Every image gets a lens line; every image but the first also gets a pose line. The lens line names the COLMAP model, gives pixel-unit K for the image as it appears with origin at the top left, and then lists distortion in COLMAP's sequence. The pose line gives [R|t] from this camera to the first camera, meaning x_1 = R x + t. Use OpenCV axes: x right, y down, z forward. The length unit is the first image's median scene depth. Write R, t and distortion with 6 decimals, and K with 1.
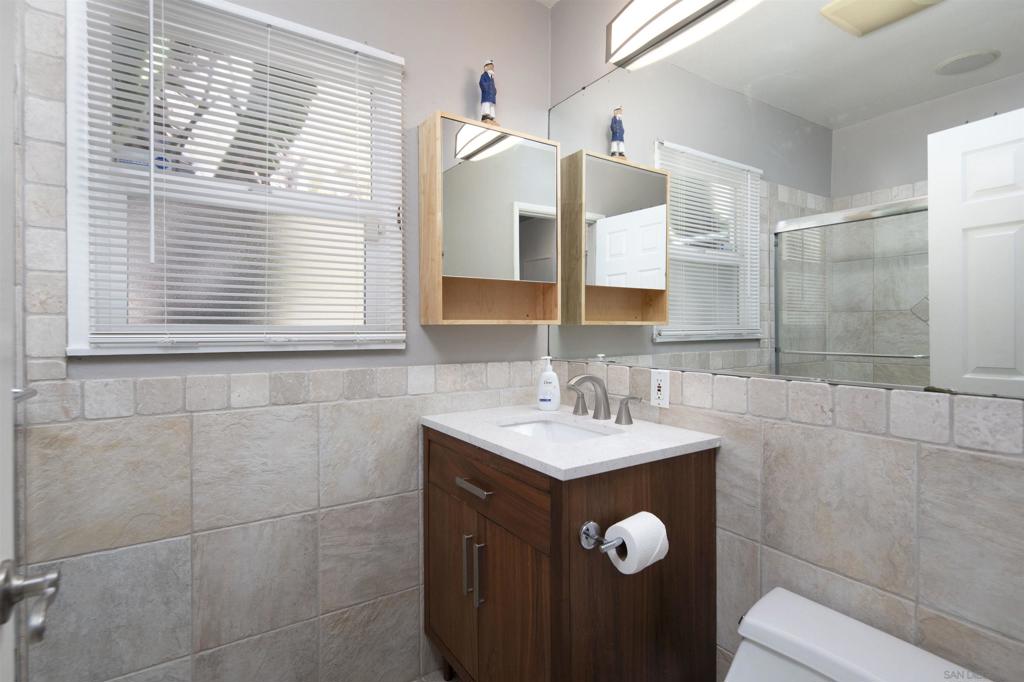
lens RADIAL K [[492.0, 0, 512.6], [0, 492.0, 333.9], [0, 0, 1]] dist [-0.000591, -0.001442]
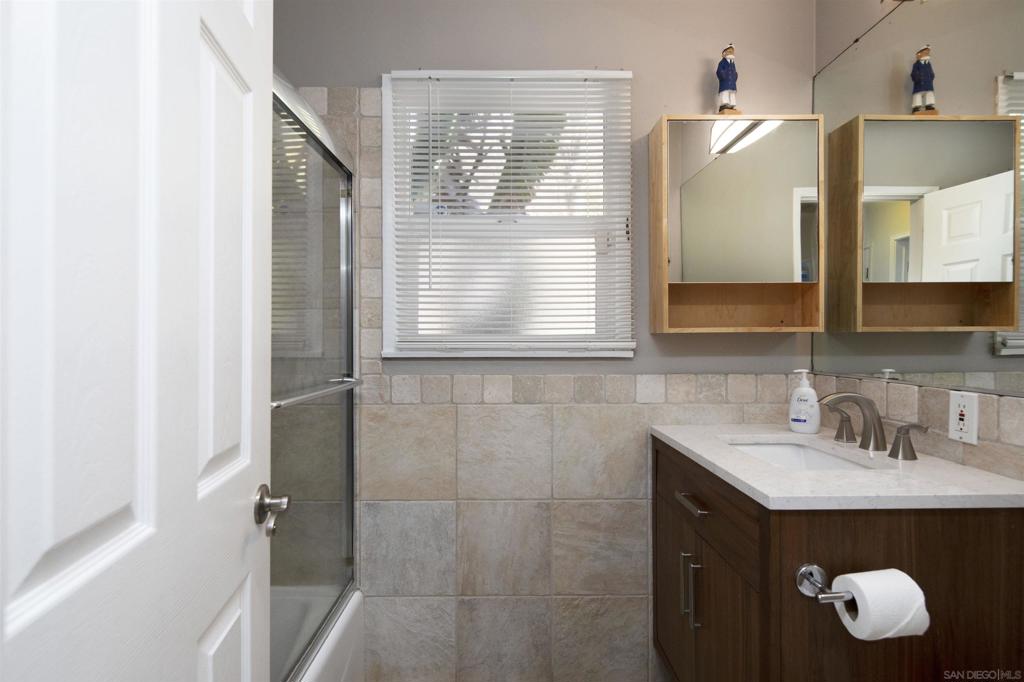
lens RADIAL K [[506.9, 0, 512.0], [0, 506.9, 341.0], [0, 0, 1]] dist [-0.001384, -0.000375]
pose [[0.839538, 0.002014, -0.543298, 0.145120], [-0.002791, 0.999996, -0.000605, -0.001625], [0.543294, 0.002024, 0.839540, -0.012940]]
